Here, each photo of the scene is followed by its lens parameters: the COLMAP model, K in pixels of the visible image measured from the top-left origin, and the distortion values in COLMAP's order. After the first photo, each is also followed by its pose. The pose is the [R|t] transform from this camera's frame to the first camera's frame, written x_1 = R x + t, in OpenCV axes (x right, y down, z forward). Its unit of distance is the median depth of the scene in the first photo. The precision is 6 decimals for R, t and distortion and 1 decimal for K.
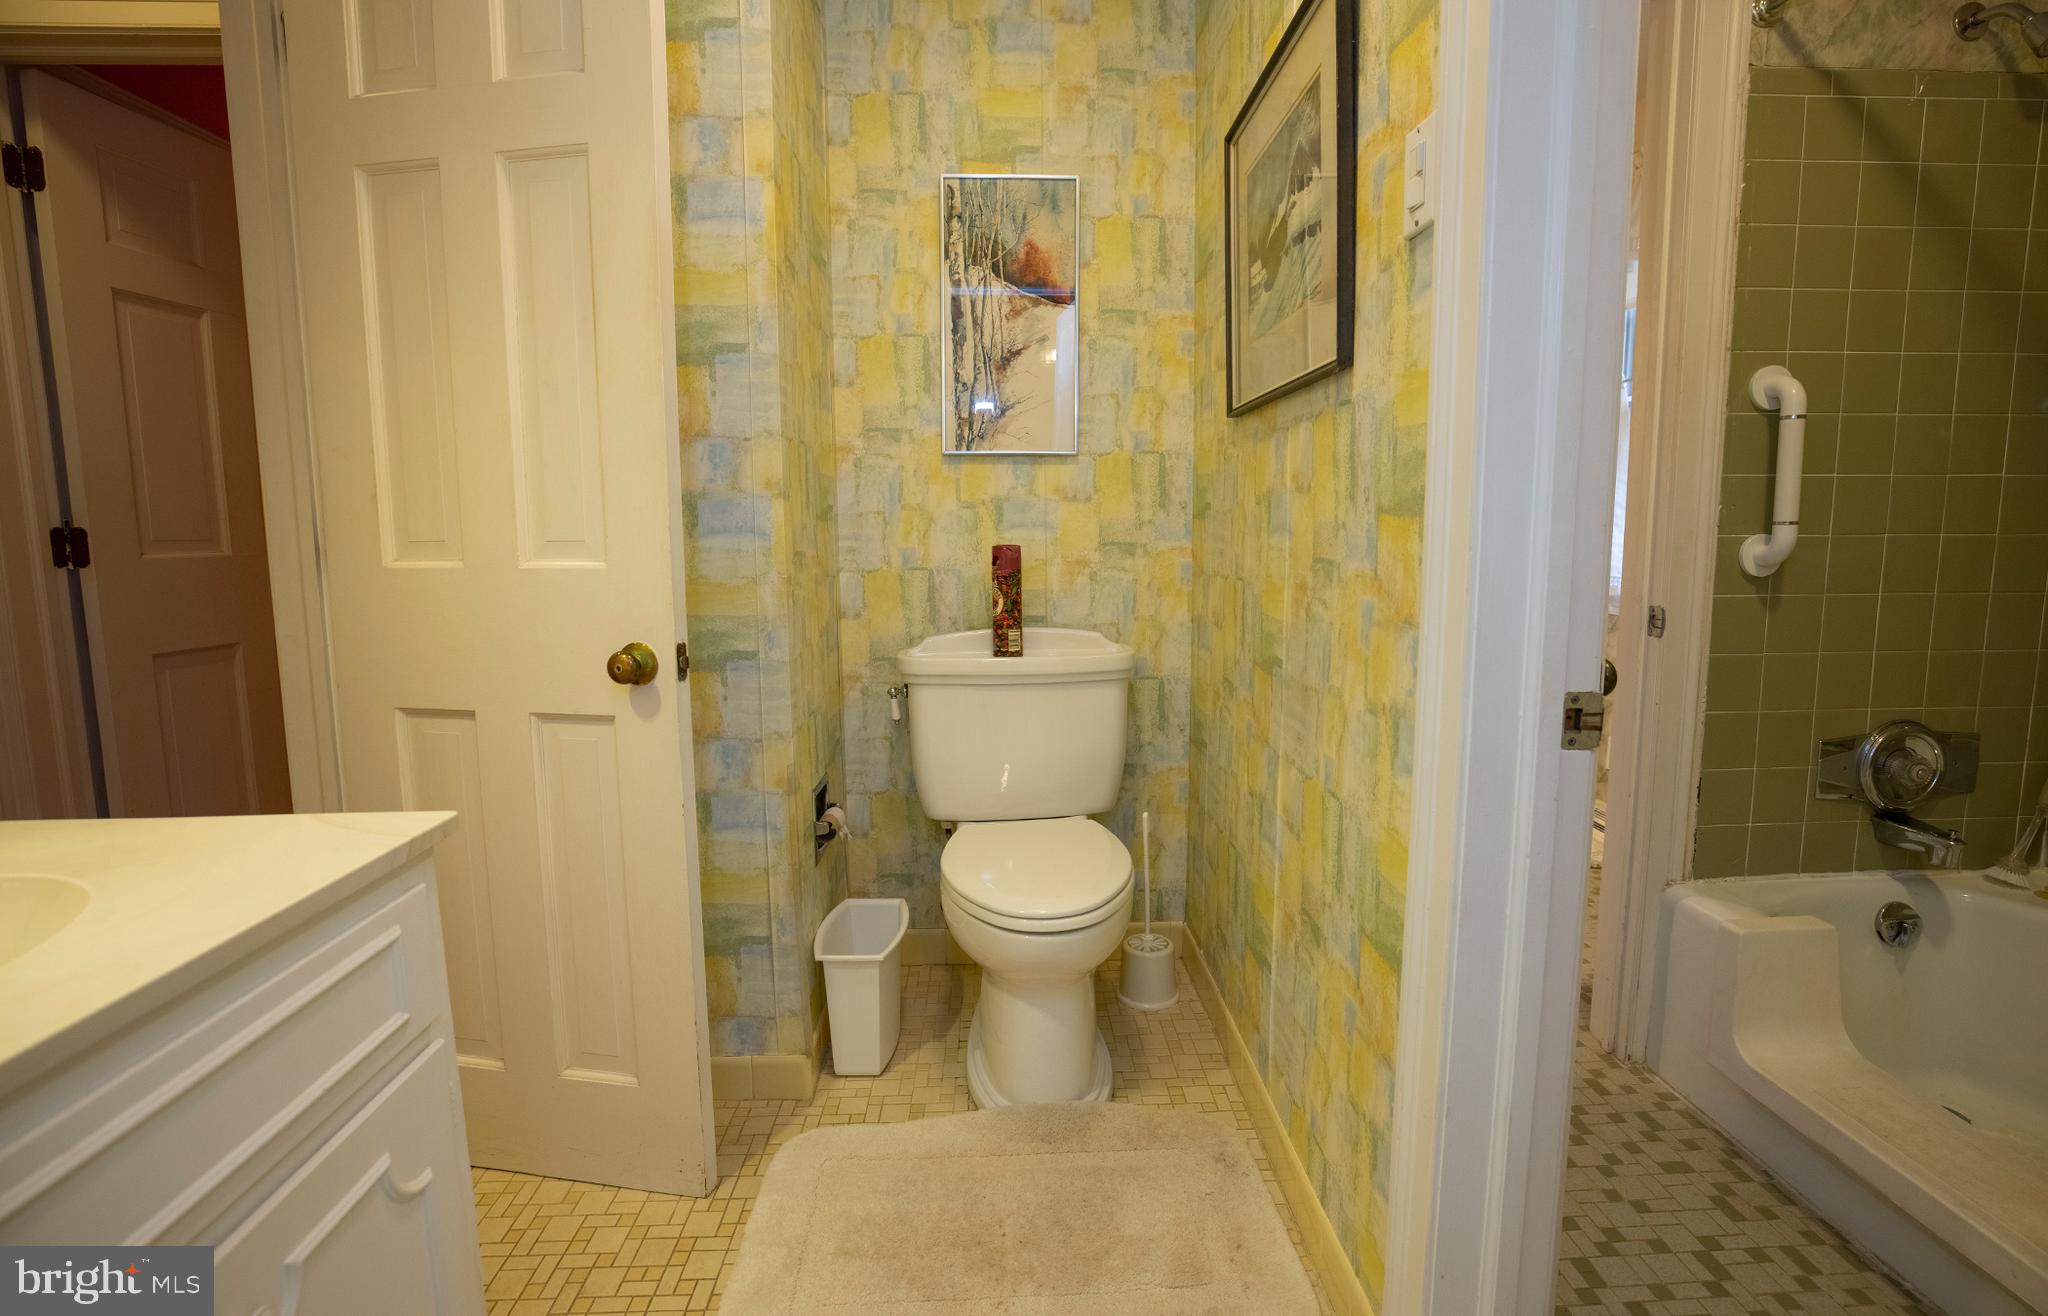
lens RADIAL K [[932.4, 0, 1057.6], [0, 932.4, 630.5], [0, 0, 1]] dist [-0.046117, 0.015890]
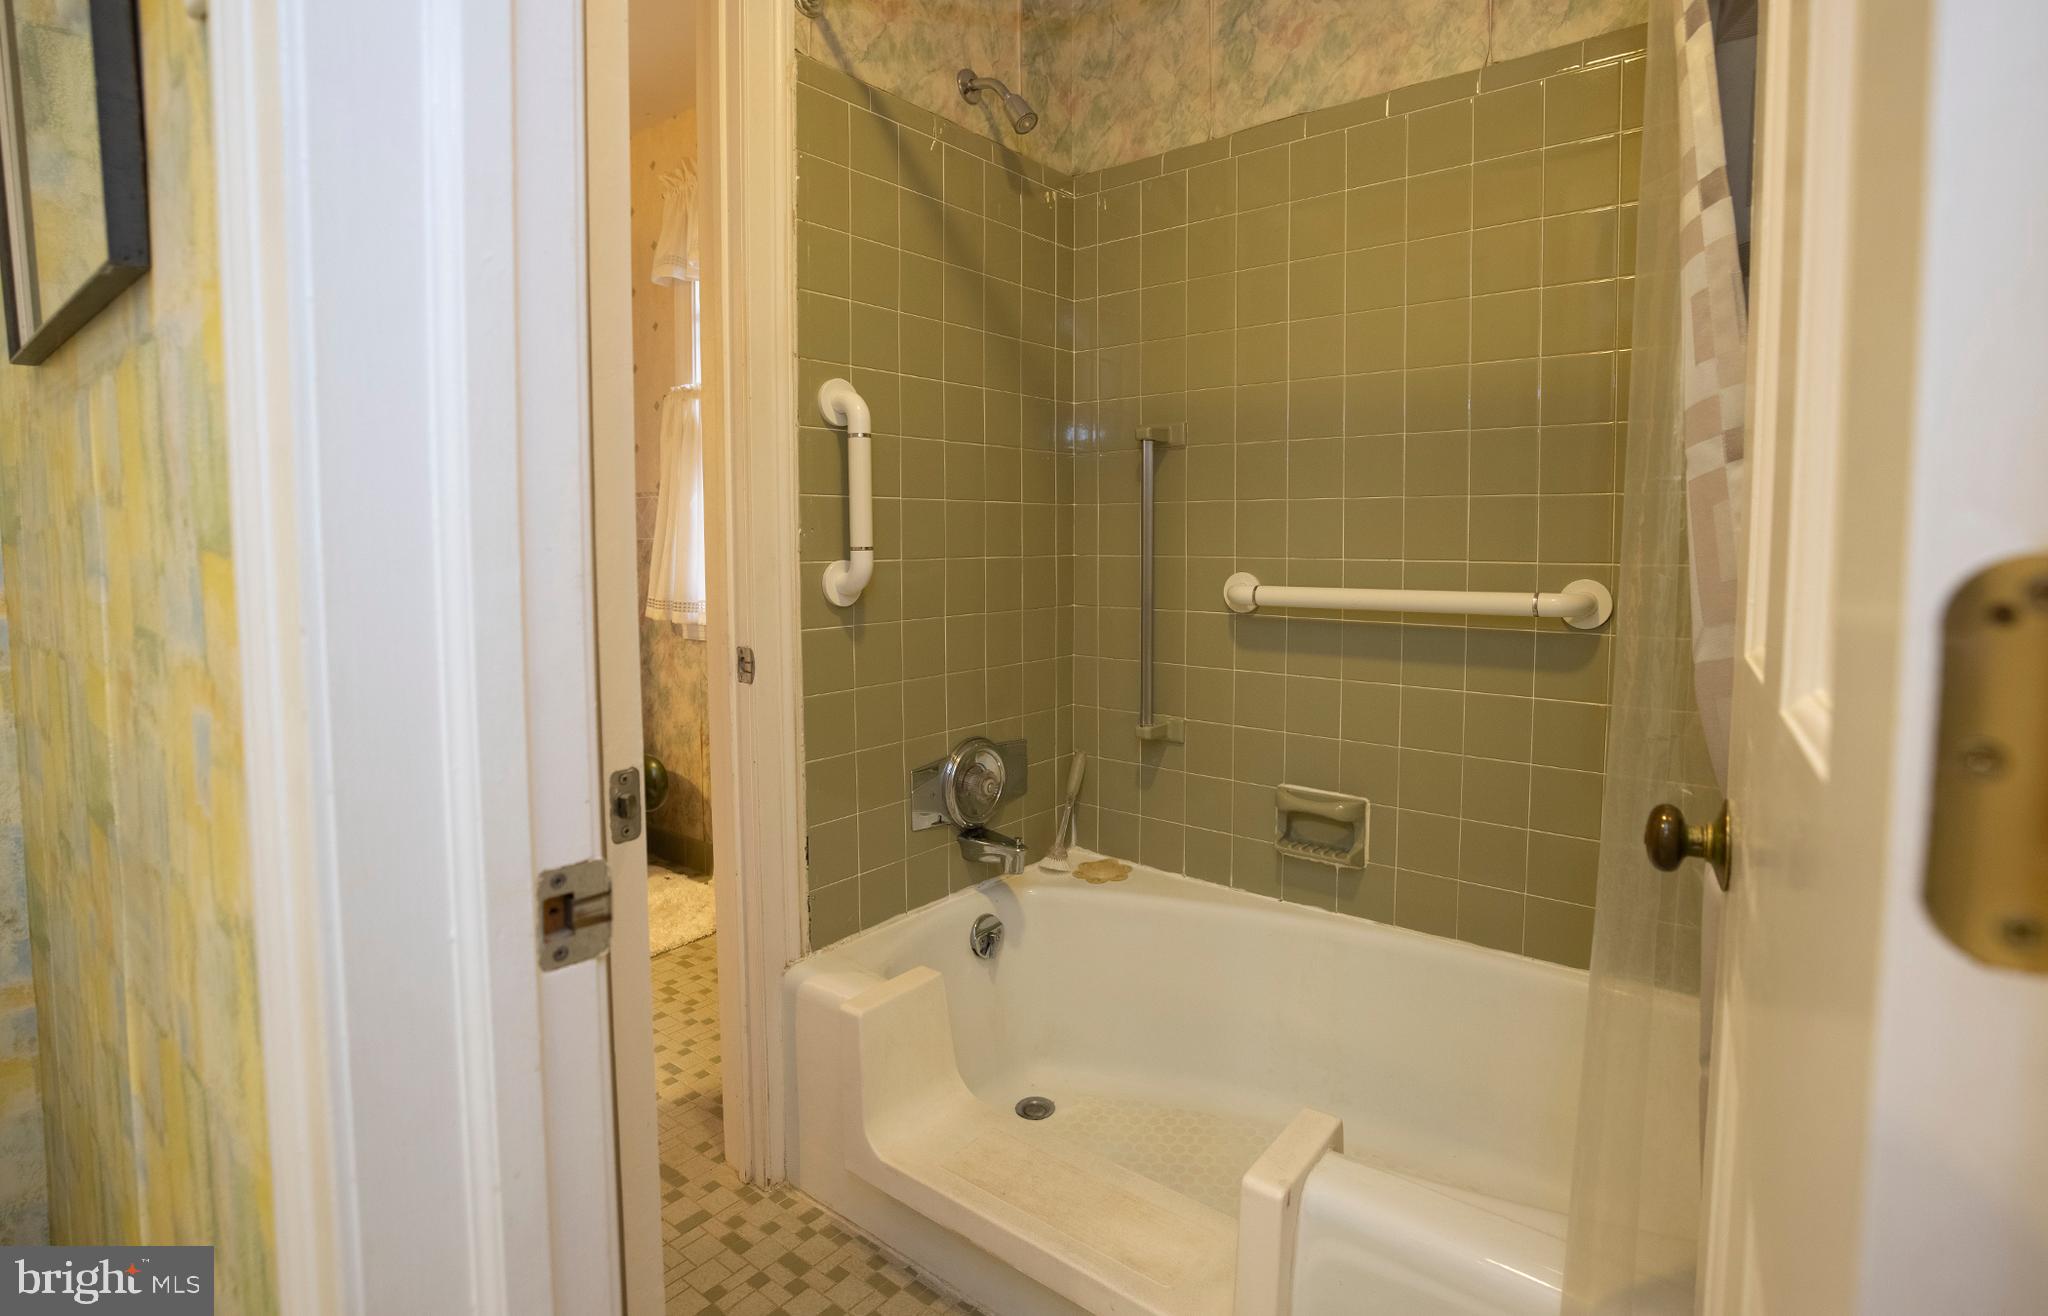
lens RADIAL K [[932.4, 0, 1057.6], [0, 932.4, 630.5], [0, 0, 1]] dist [-0.046117, 0.015890]
pose [[0.651890, -0.069976, 0.755078, 0.202425], [0.080160, 0.996513, 0.023145, -0.040110], [-0.754065, 0.045439, 0.655227, 0.225335]]
